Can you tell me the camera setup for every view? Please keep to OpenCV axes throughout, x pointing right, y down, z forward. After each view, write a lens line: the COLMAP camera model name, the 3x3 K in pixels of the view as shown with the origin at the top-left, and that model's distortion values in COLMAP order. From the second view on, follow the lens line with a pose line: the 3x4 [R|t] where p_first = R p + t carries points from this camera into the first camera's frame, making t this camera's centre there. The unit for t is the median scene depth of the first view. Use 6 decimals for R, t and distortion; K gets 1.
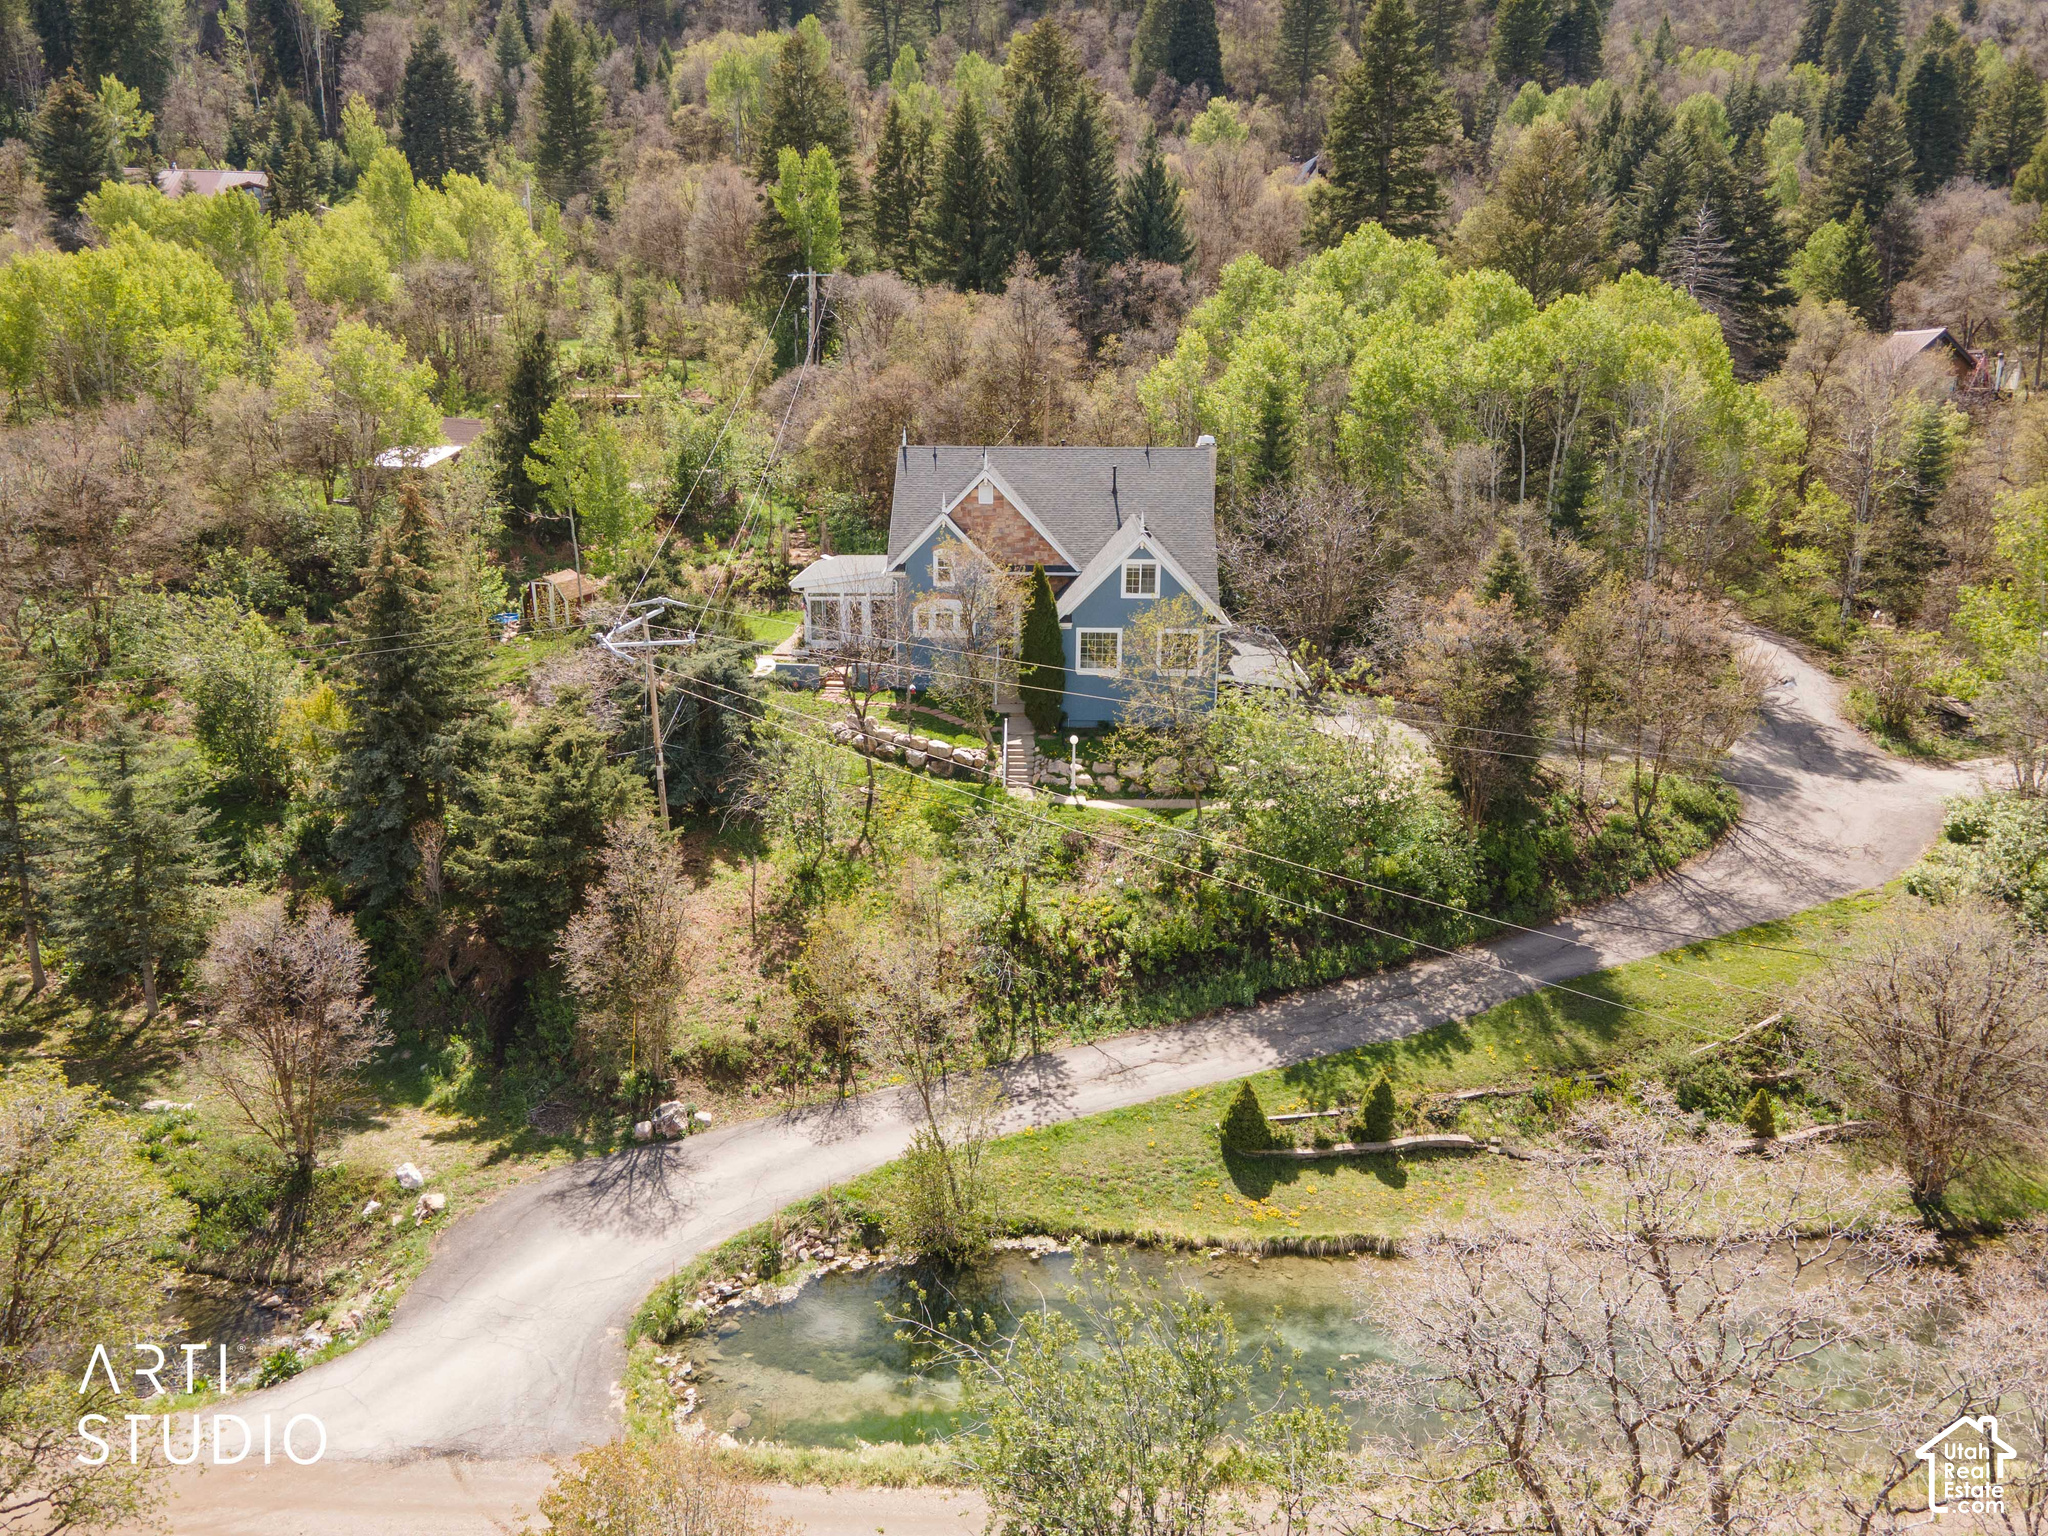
lens RADIAL K [[1480.3, 0, 1018.8], [0, 1480.3, 757.4], [0, 0, 1]] dist [0.037184, 0.003354]
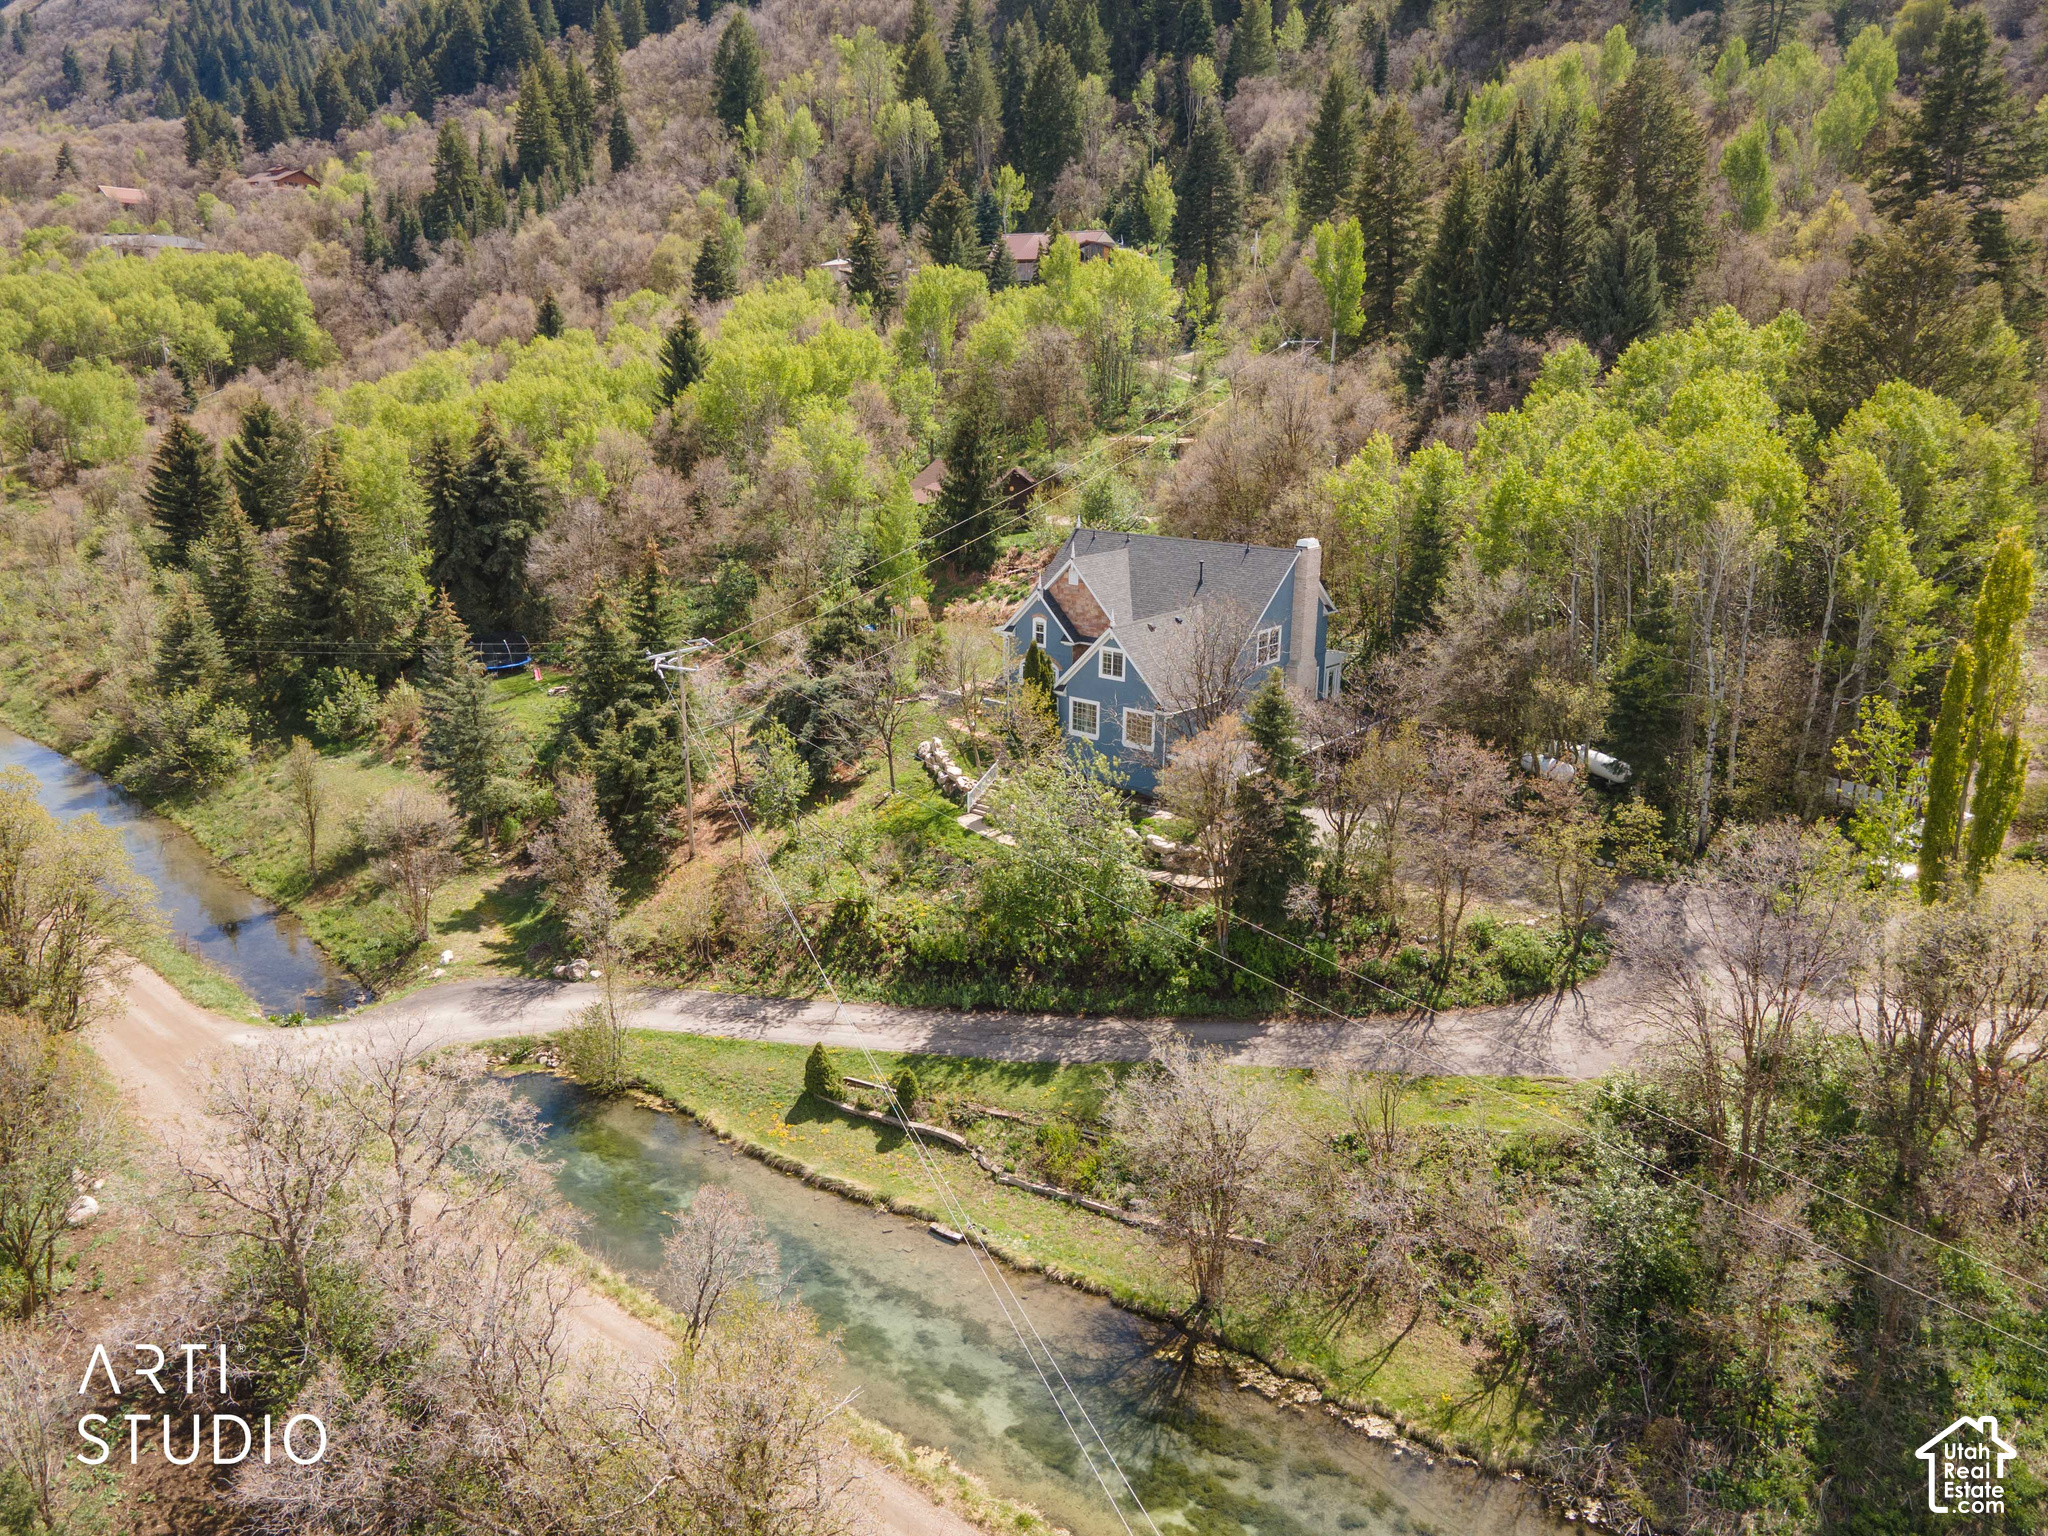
lens RADIAL K [[1480.3, 0, 1018.8], [0, 1480.3, 757.4], [0, 0, 1]] dist [0.037184, 0.003354]
pose [[0.788135, 0.165612, -0.592803, 0.686853], [-0.156324, 0.985400, 0.067458, -0.105855], [0.595320, 0.039504, 0.802517, -0.002053]]
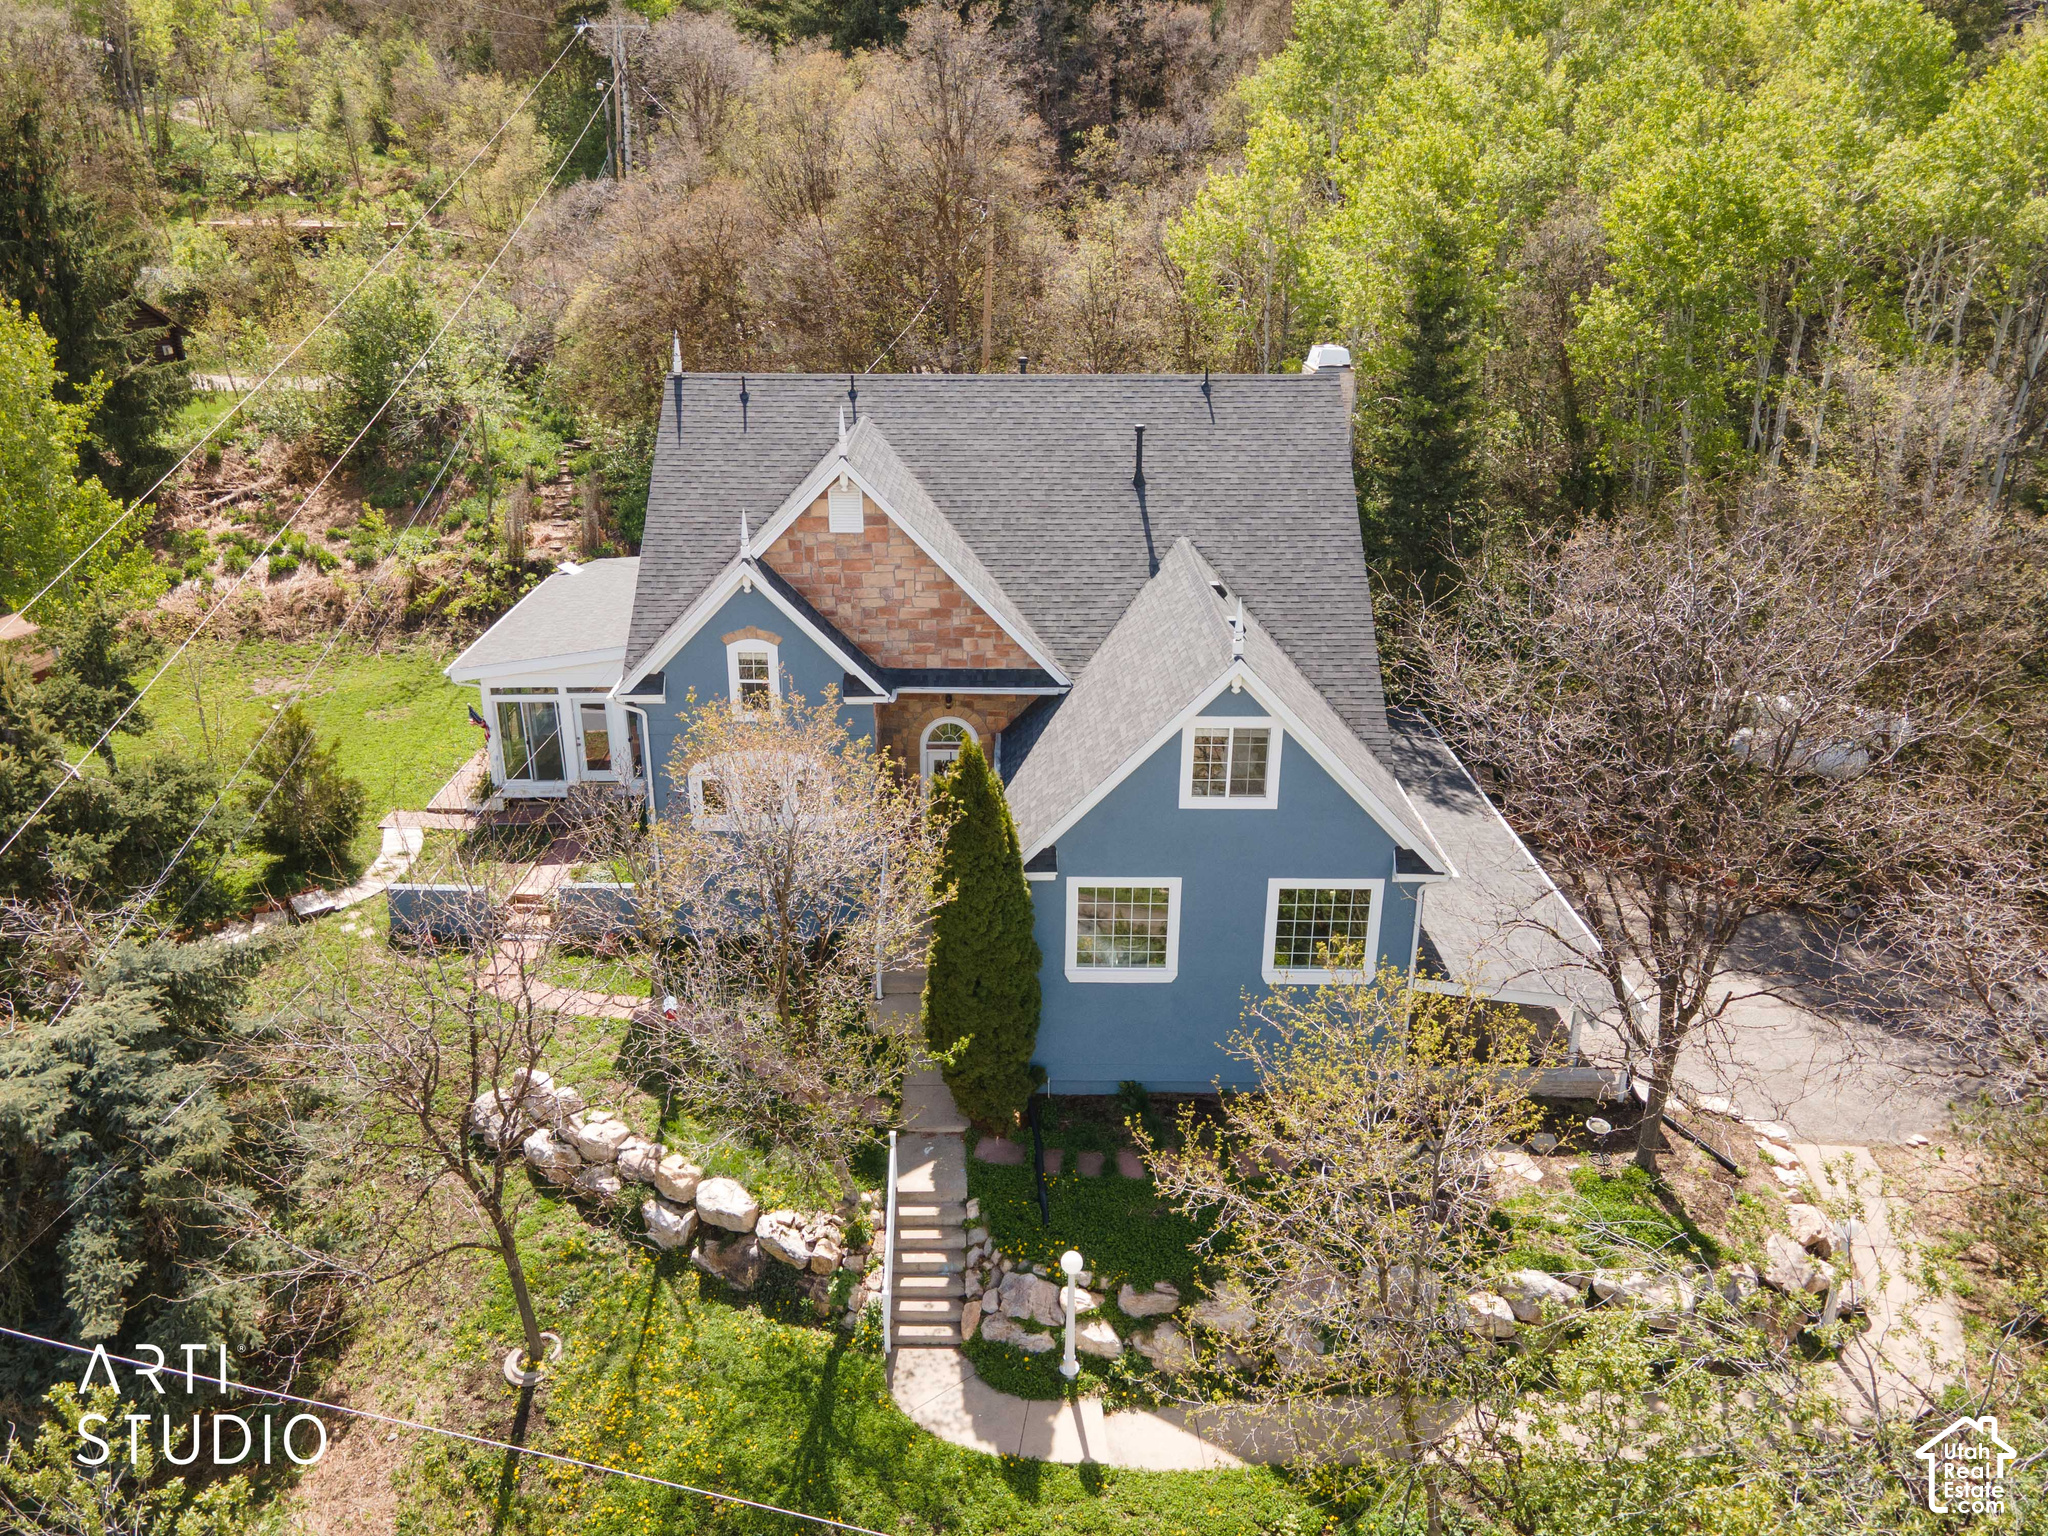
lens RADIAL K [[1480.3, 0, 1018.8], [0, 1480.3, 757.4], [0, 0, 1]] dist [0.037184, 0.003354]
pose [[0.999338, -0.015182, 0.033054, 0.012044], [0.011183, 0.992953, 0.117983, -0.155833], [-0.034613, -0.117535, 0.992465, 0.564382]]
